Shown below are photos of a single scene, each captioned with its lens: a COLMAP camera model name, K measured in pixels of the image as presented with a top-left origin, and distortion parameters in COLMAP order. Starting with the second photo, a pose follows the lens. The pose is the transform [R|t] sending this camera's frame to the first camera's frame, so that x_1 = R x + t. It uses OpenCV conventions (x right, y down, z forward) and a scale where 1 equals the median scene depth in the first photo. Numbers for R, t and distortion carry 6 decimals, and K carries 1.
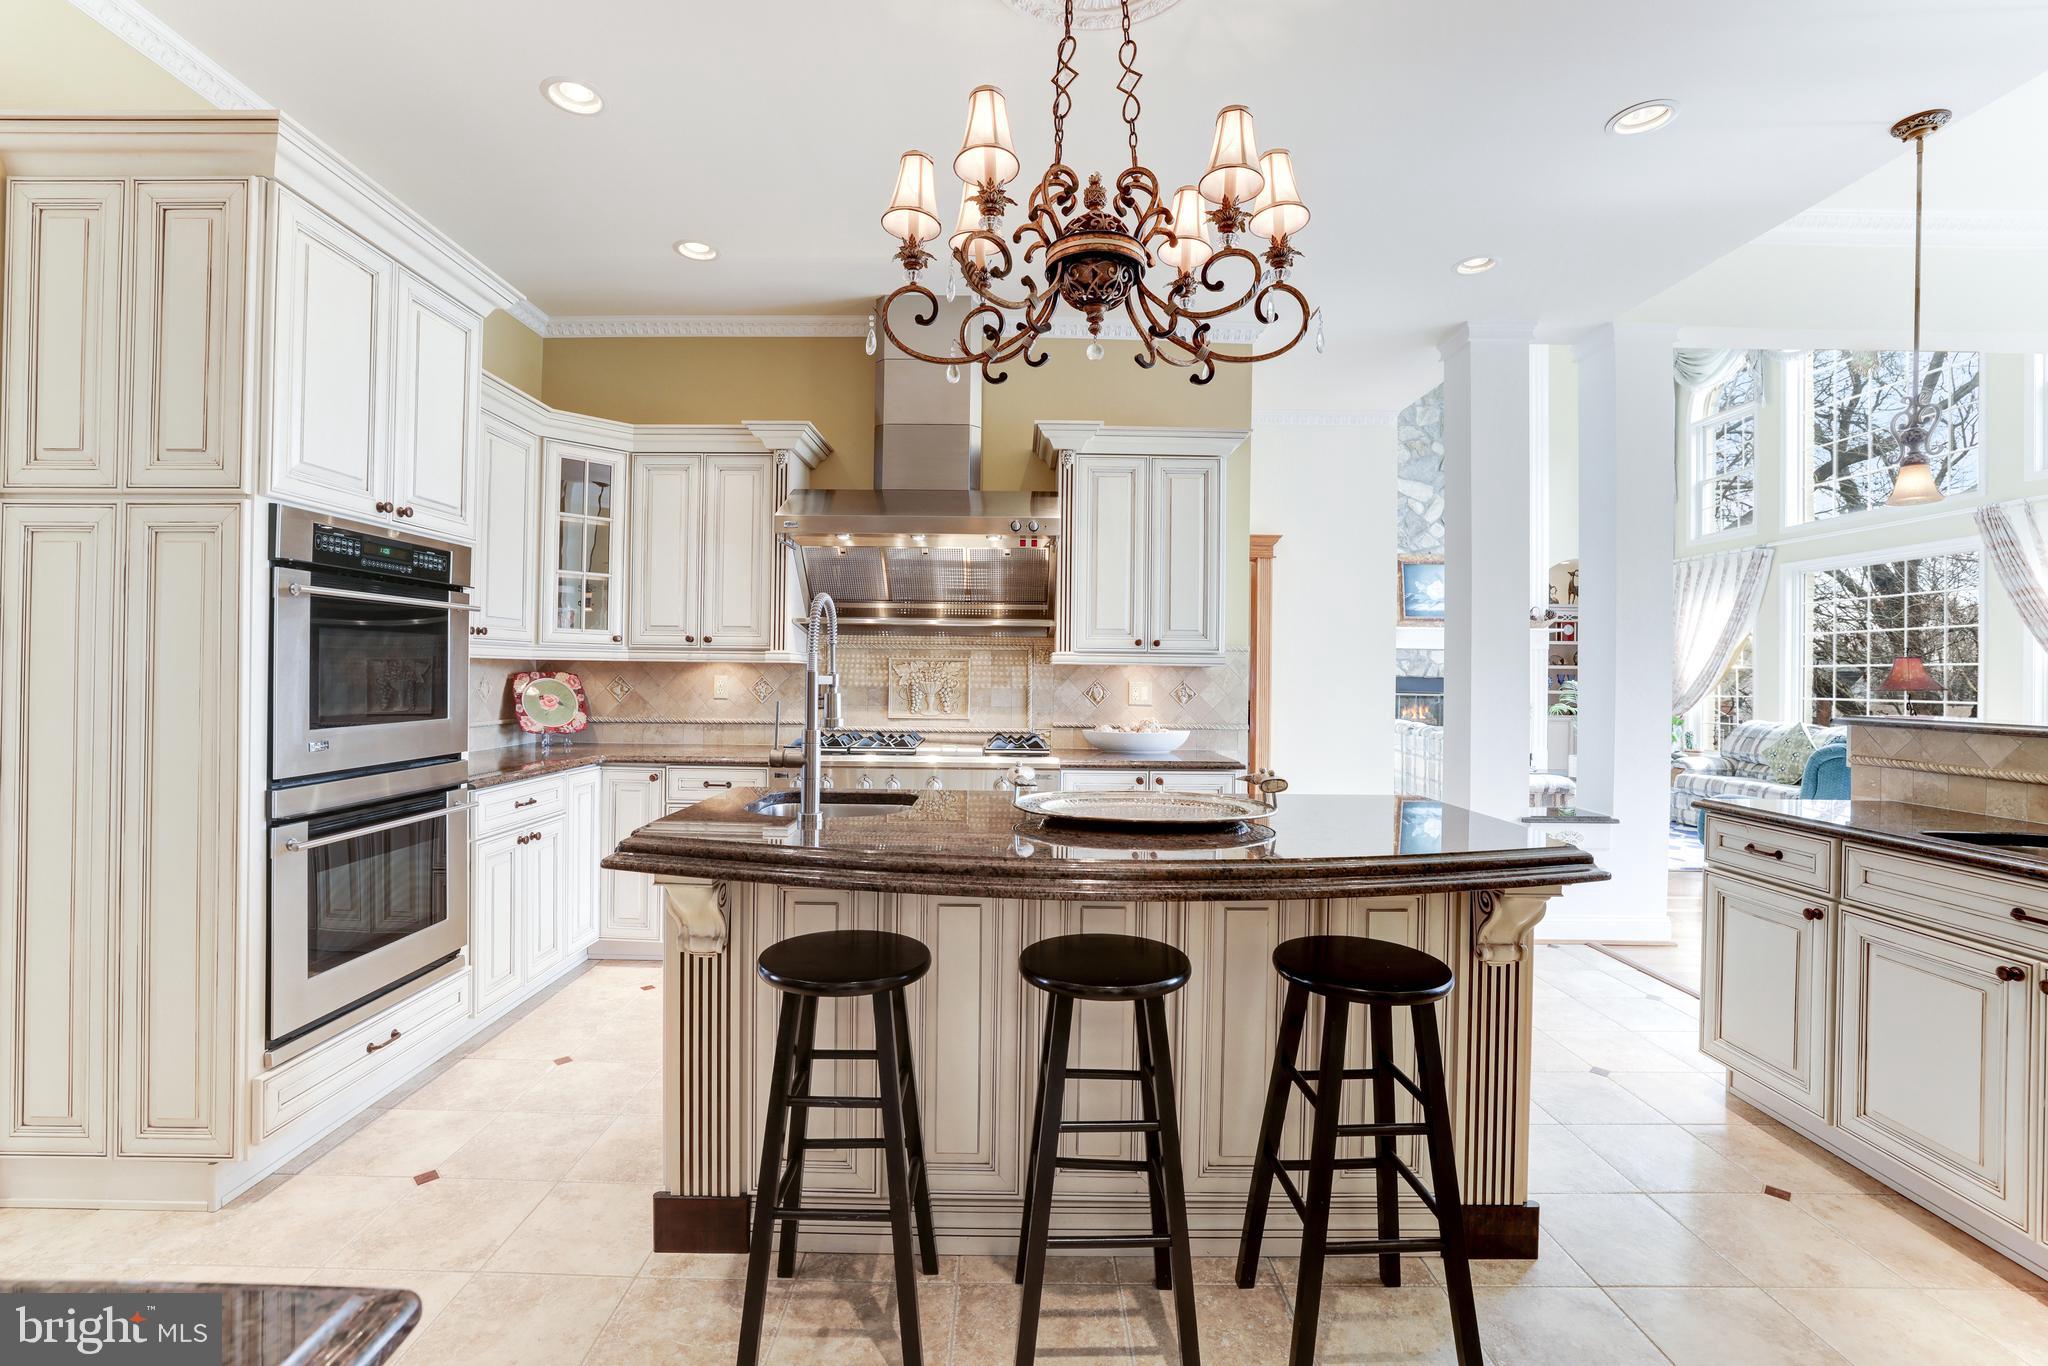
lens RADIAL K [[866.5, 0, 1018.2], [0, 866.5, 667.7], [0, 0, 1]] dist [-0.020615, -0.000122]
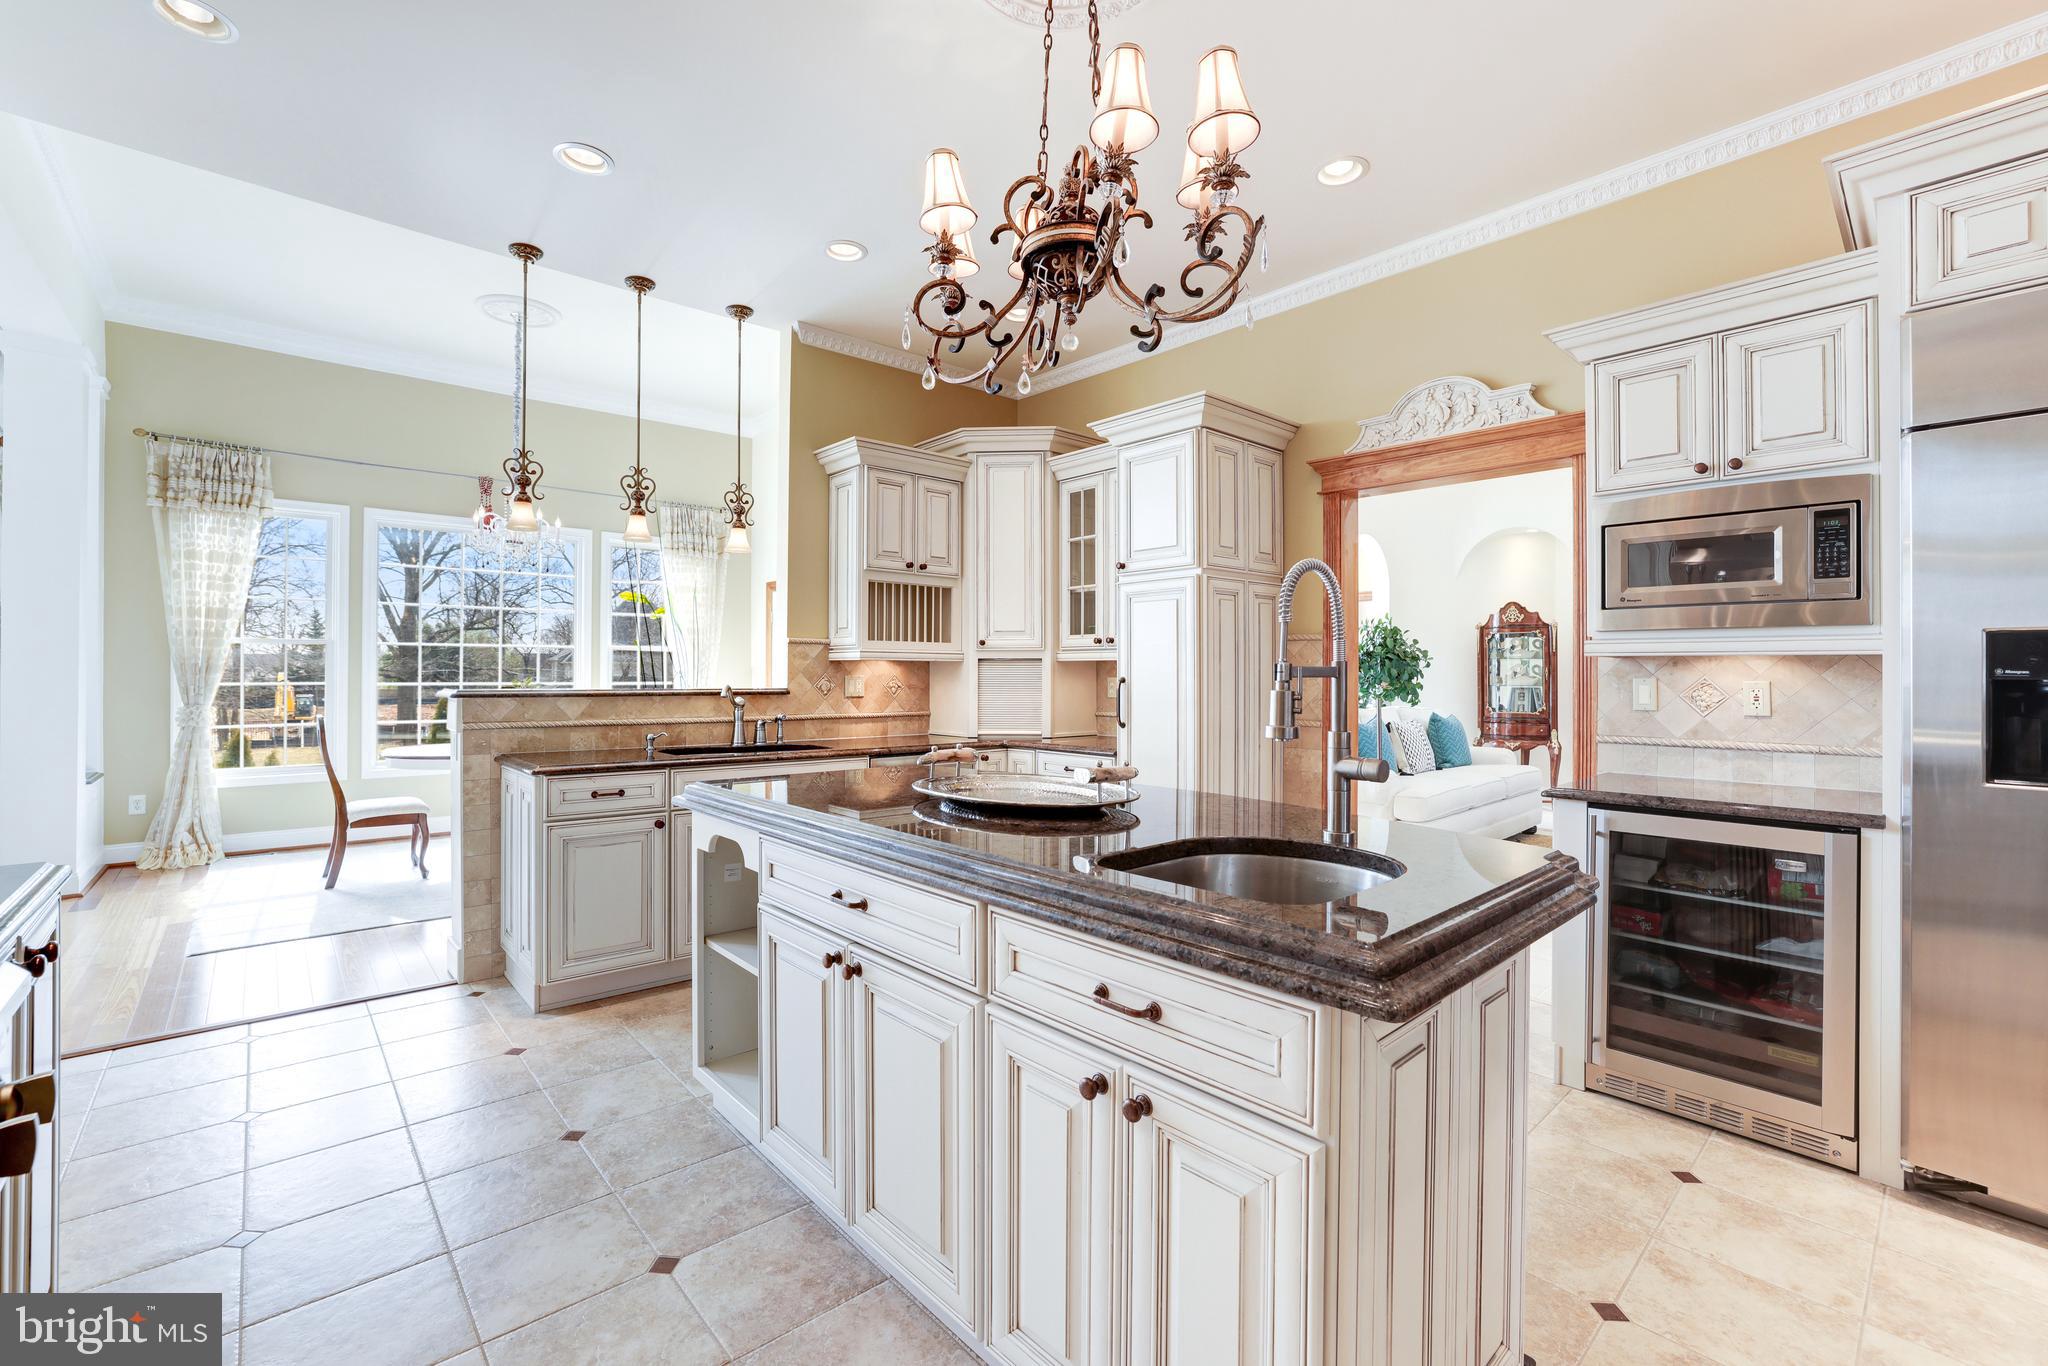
lens RADIAL K [[866.5, 0, 1005.5], [0, 866.5, 673.6], [0, 0, 1]] dist [-0.020615, -0.000122]
pose [[-0.670615, -0.017574, 0.741598, -0.511788], [-0.017200, 0.999819, 0.008139, 0.010634], [-0.741606, -0.007298, -0.670796, 1.423783]]
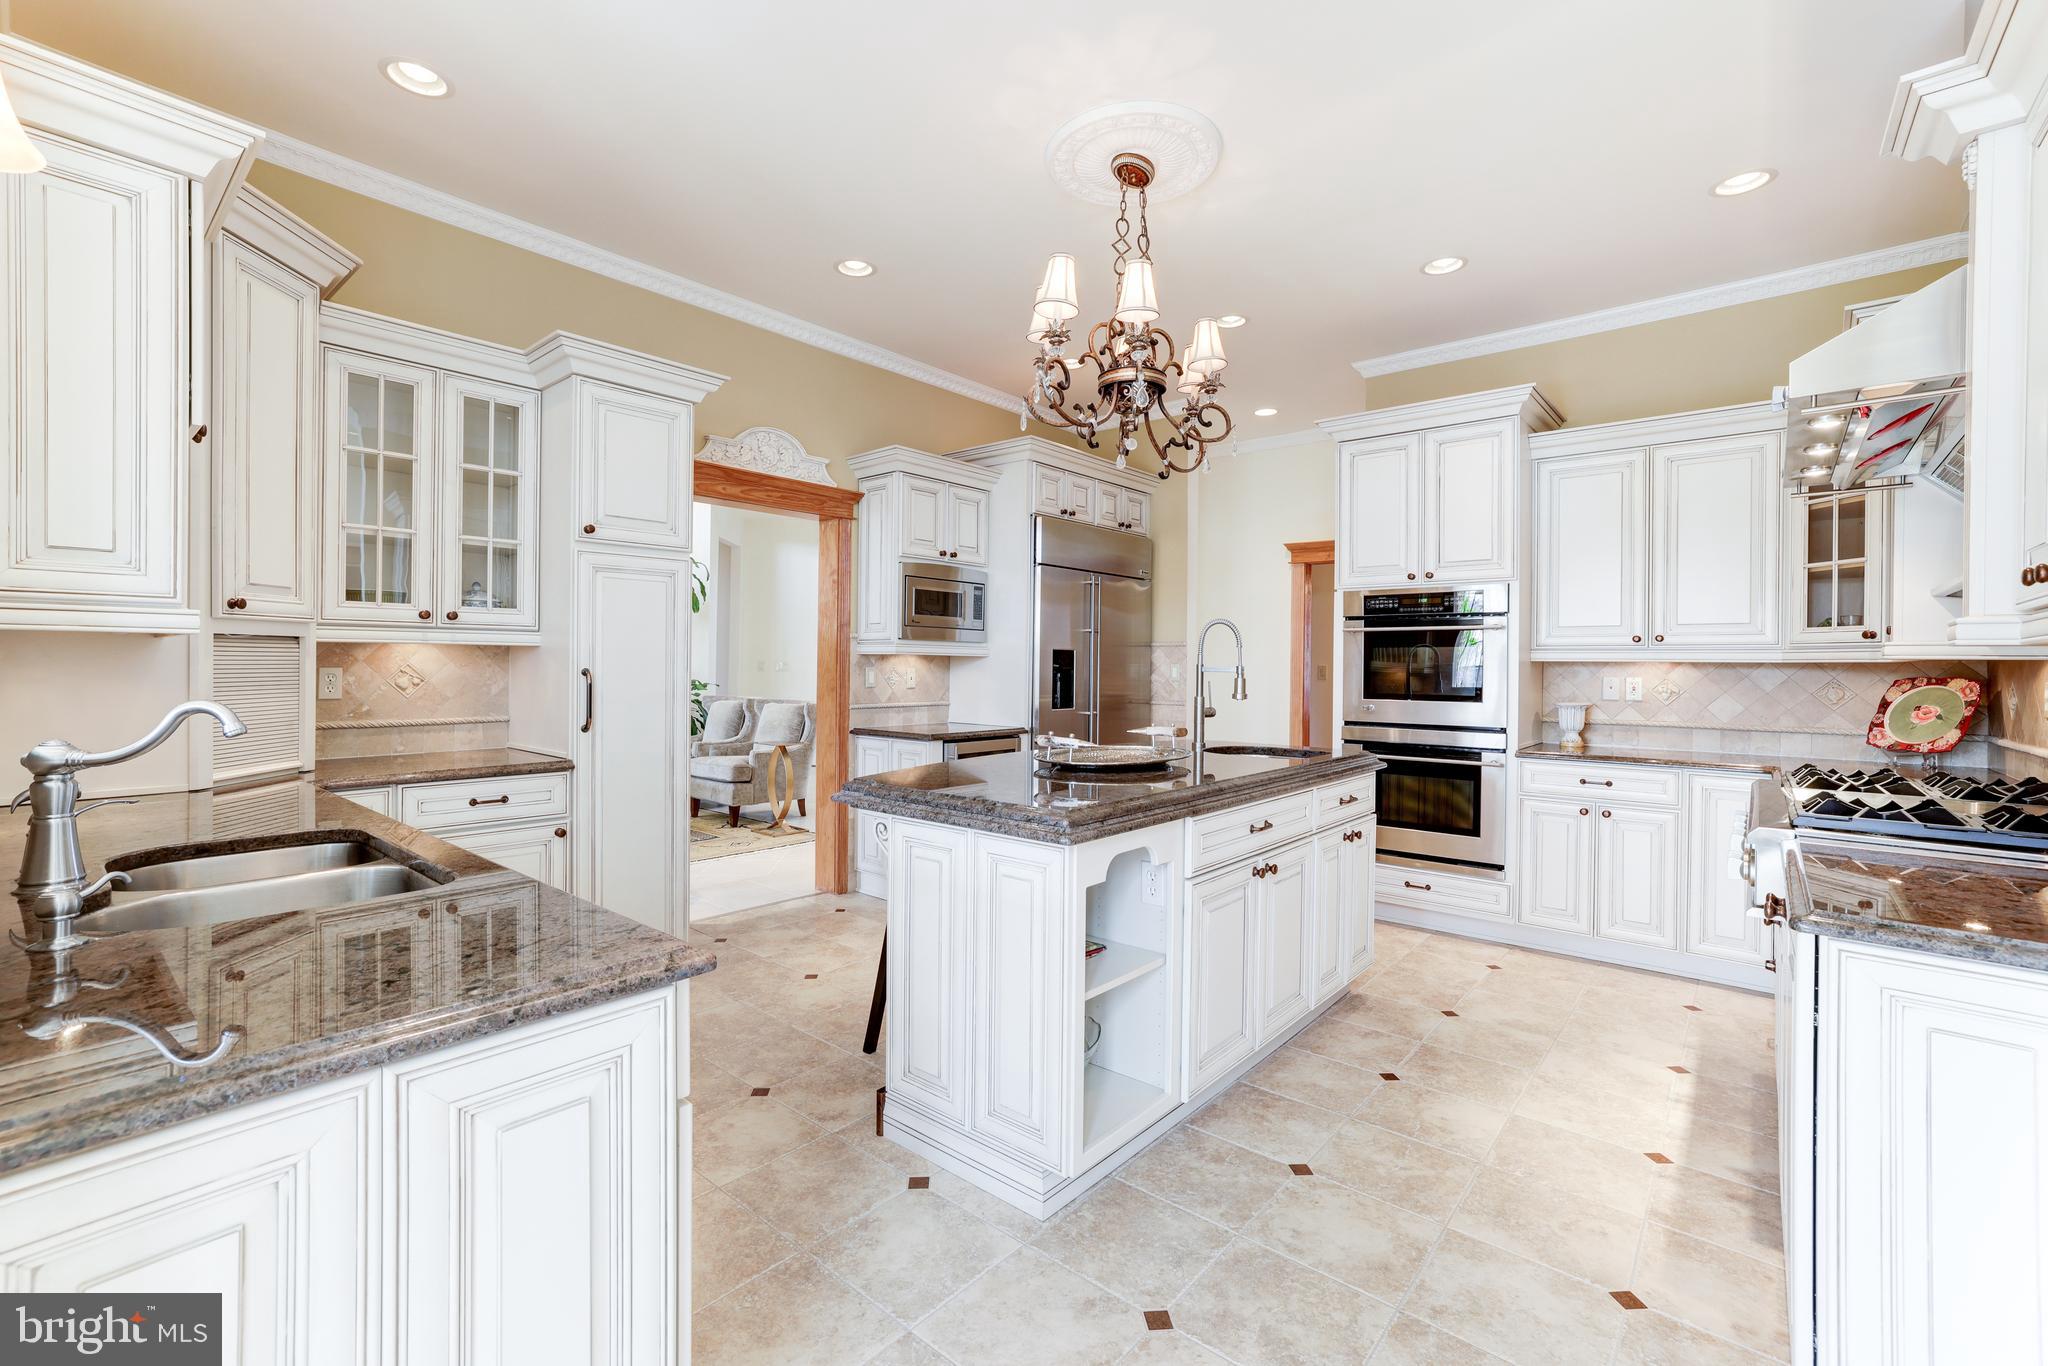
lens RADIAL K [[866.5, 0, 1011.2], [0, 866.5, 675.3], [0, 0, 1]] dist [-0.020615, -0.000122]
pose [[-0.650303, -0.012220, -0.759577, 1.098243], [-0.014834, 0.999884, -0.003387, 0.031295], [0.759530, 0.009065, -0.650409, 1.485963]]
